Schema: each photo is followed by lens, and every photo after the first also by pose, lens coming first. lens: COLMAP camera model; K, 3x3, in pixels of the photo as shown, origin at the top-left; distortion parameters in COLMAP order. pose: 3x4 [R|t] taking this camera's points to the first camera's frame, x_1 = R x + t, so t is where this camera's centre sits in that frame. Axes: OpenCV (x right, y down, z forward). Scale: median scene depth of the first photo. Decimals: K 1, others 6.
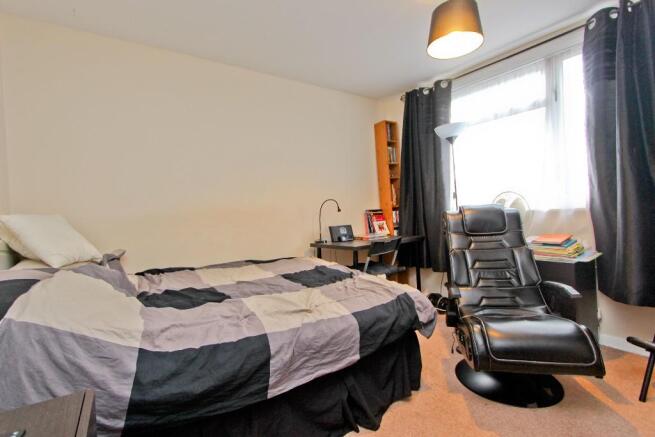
lens RADIAL K [[301.0, 0, 323.7], [0, 301.0, 214.8], [0, 0, 1]] dist [-0.026306, -0.000444]
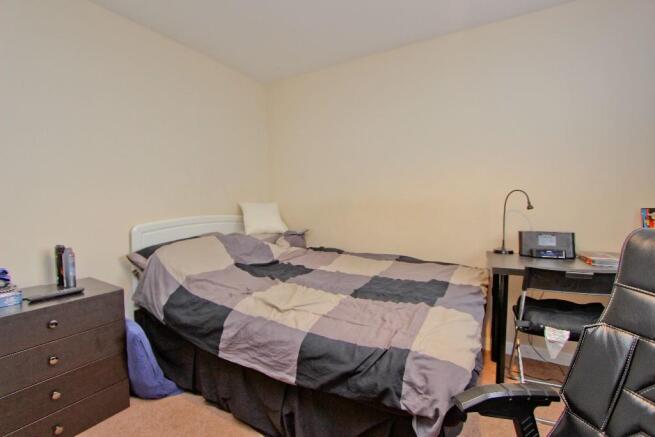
lens RADIAL K [[301.0, 0, 324.1], [0, 301.0, 220.7], [0, 0, 1]] dist [-0.026306, -0.000444]
pose [[0.422801, 0.094314, -0.901302, 0.937502], [-0.021794, 0.995340, 0.093931, -0.078475], [0.905961, -0.020071, 0.422886, 0.749935]]
